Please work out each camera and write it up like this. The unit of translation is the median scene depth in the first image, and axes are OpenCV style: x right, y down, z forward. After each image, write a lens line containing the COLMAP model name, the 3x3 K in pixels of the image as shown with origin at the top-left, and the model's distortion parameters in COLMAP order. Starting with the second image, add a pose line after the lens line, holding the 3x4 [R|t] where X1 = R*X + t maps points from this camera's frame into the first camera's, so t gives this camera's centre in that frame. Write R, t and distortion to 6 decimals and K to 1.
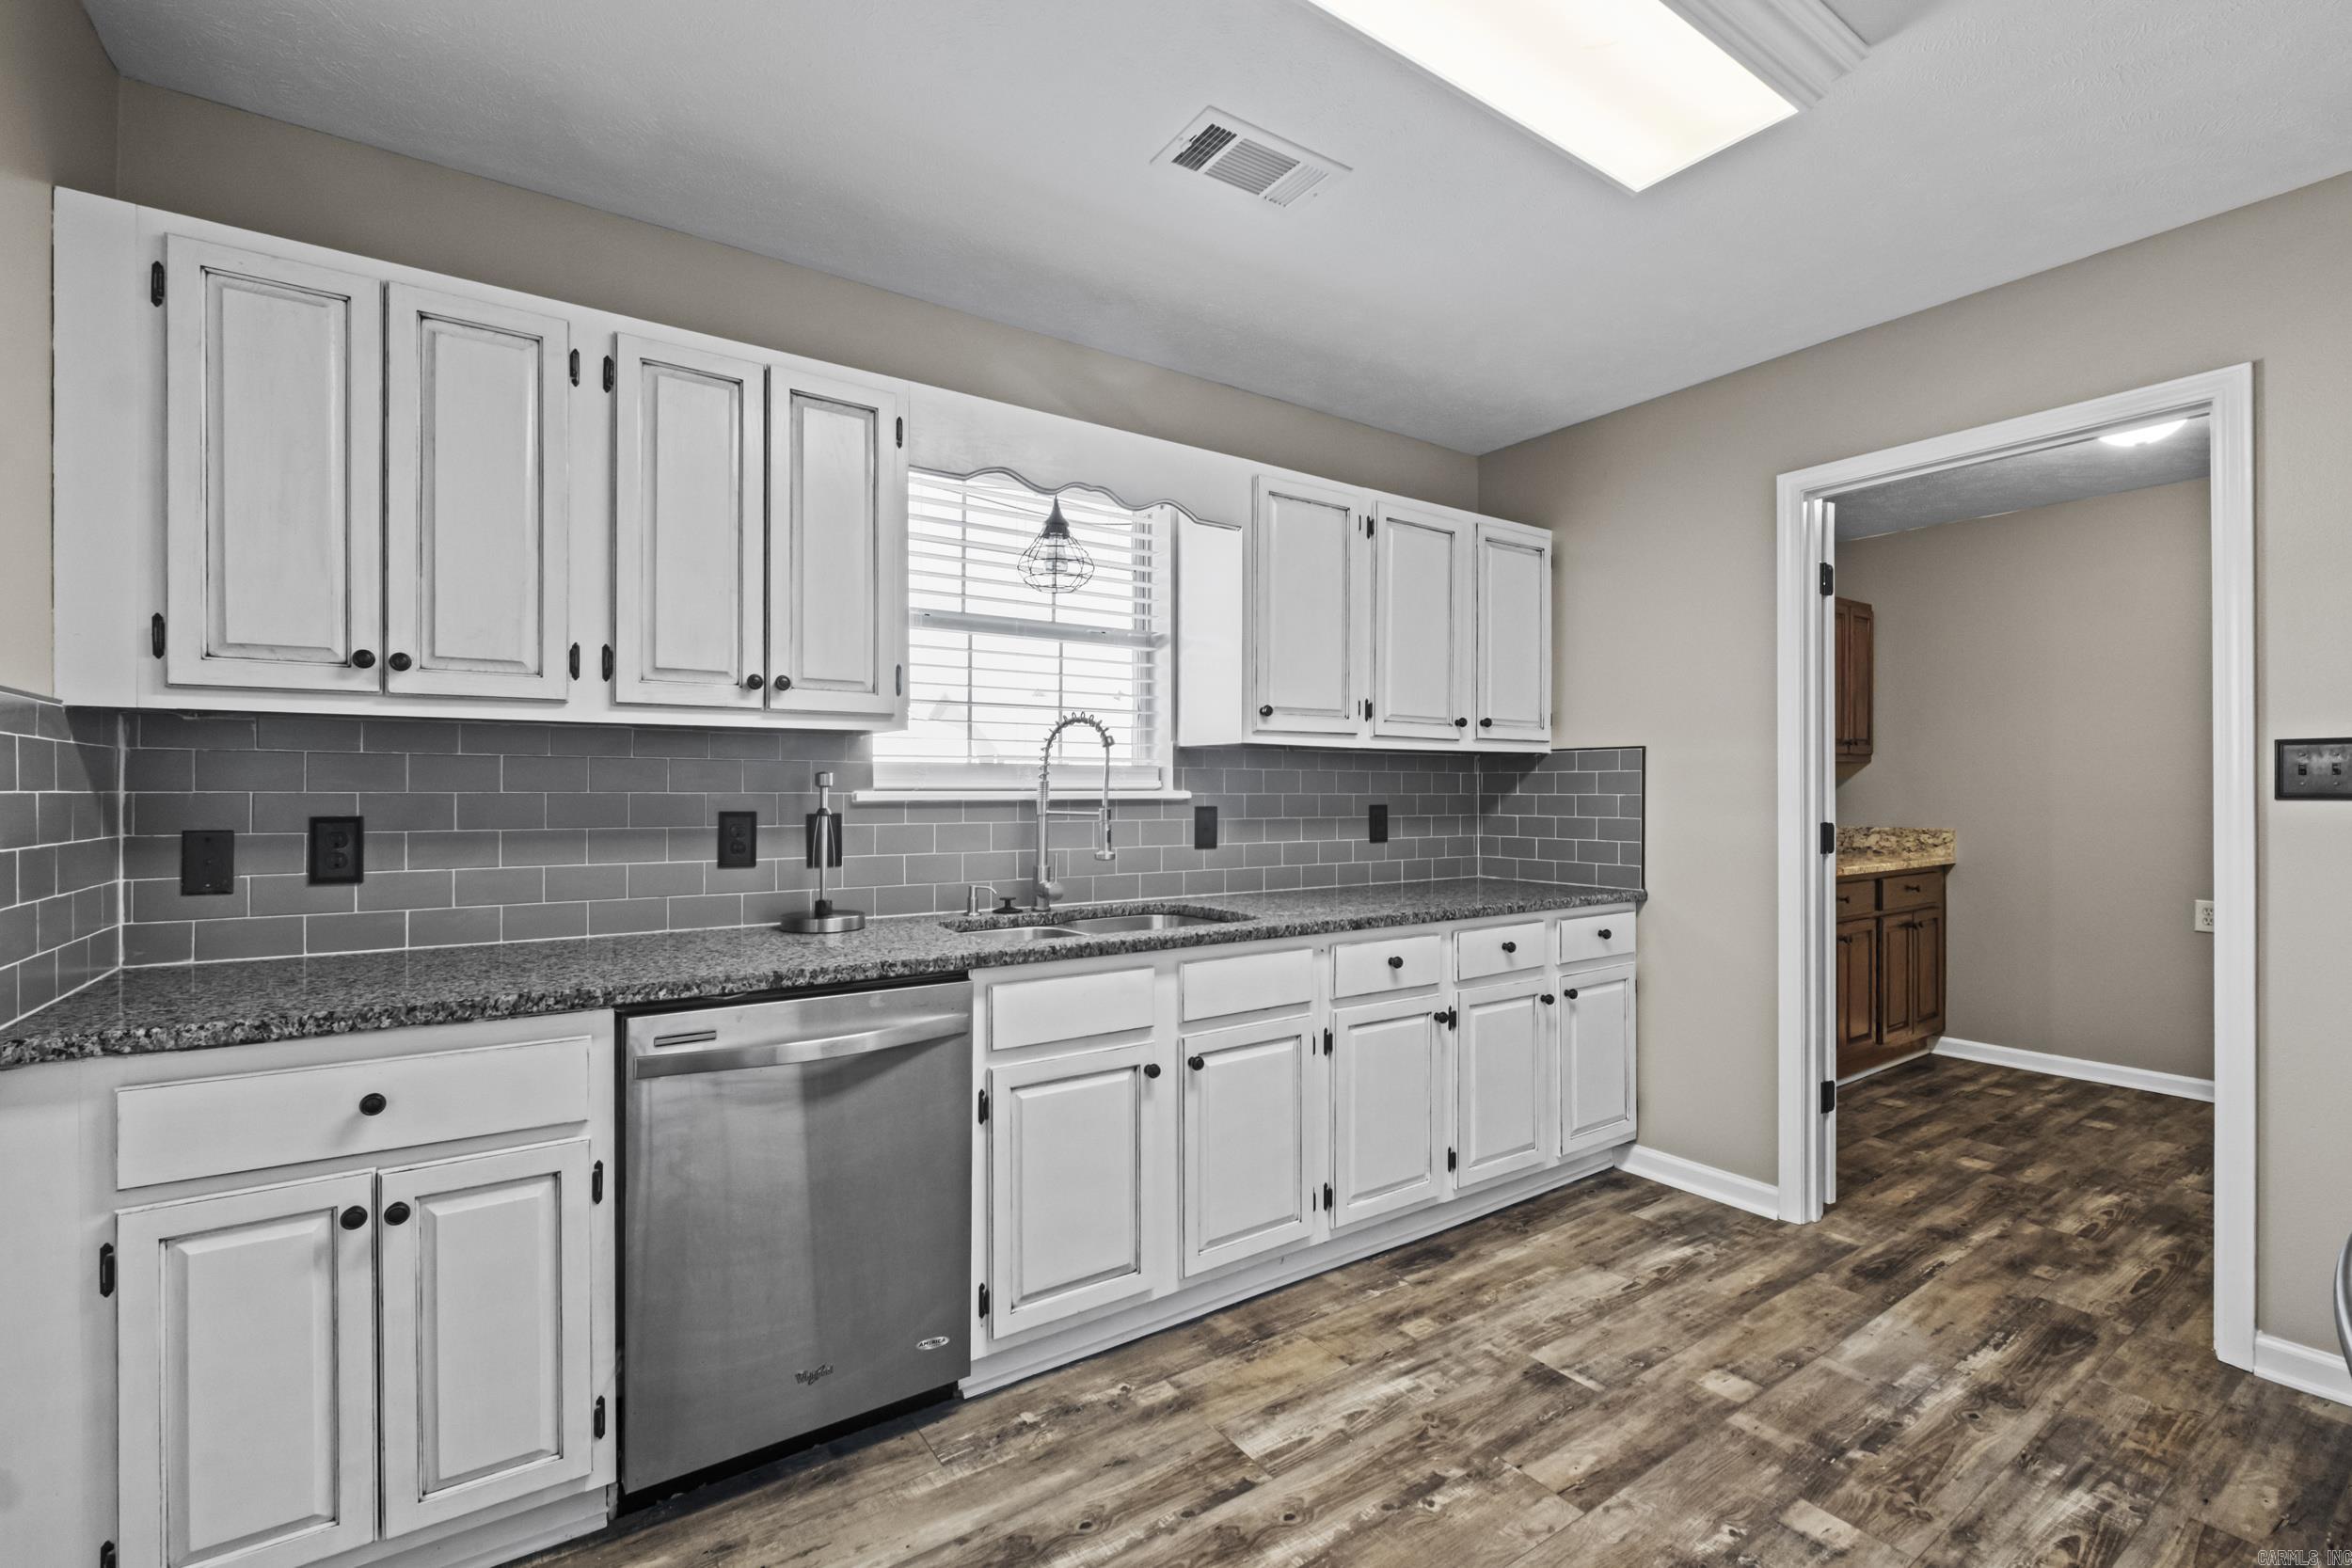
lens RADIAL K [[1032.3, 0, 1159.5], [0, 1032.3, 786.8], [0, 0, 1]] dist [-0.004390, -0.000133]
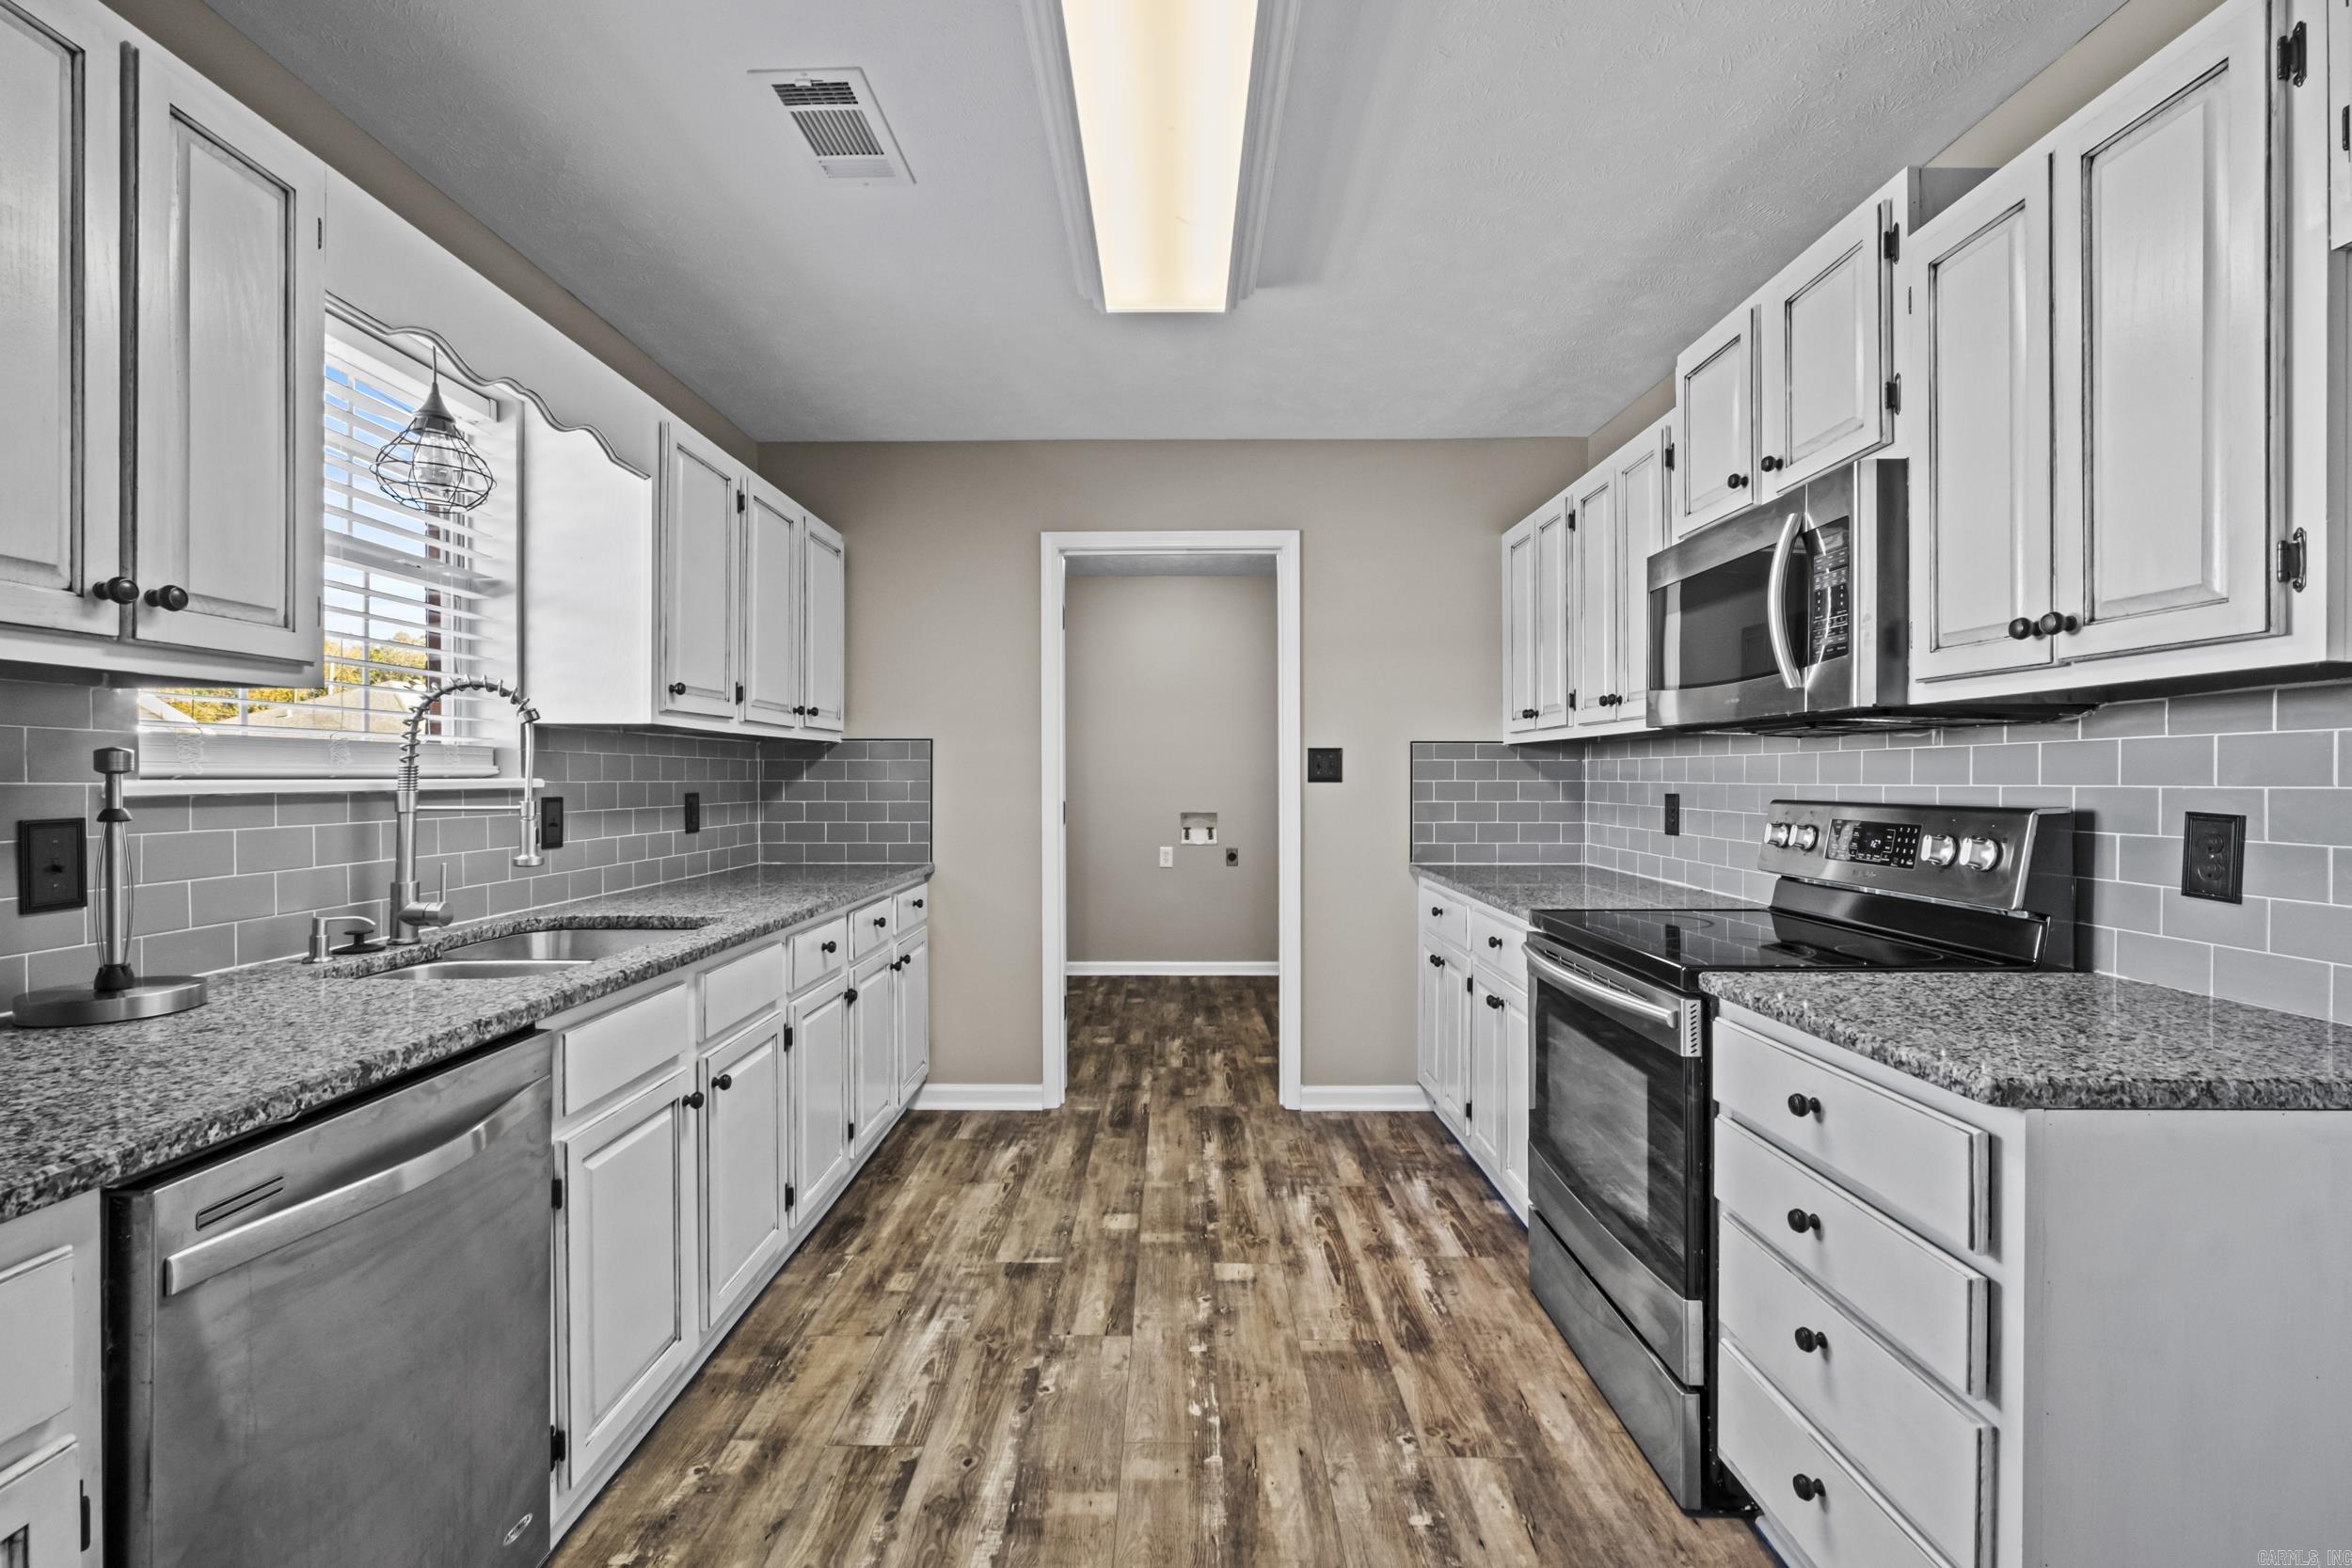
lens RADIAL K [[1031.8, 0, 1169.1], [0, 1031.8, 779.5], [0, 0, 1]] dist [-0.005433, 0.000109]
pose [[0.568866, -0.002330, 0.822427, -0.441426], [-0.002864, 0.999984, 0.004814, -0.000506], [-0.822425, -0.005094, 0.568850, 0.161231]]
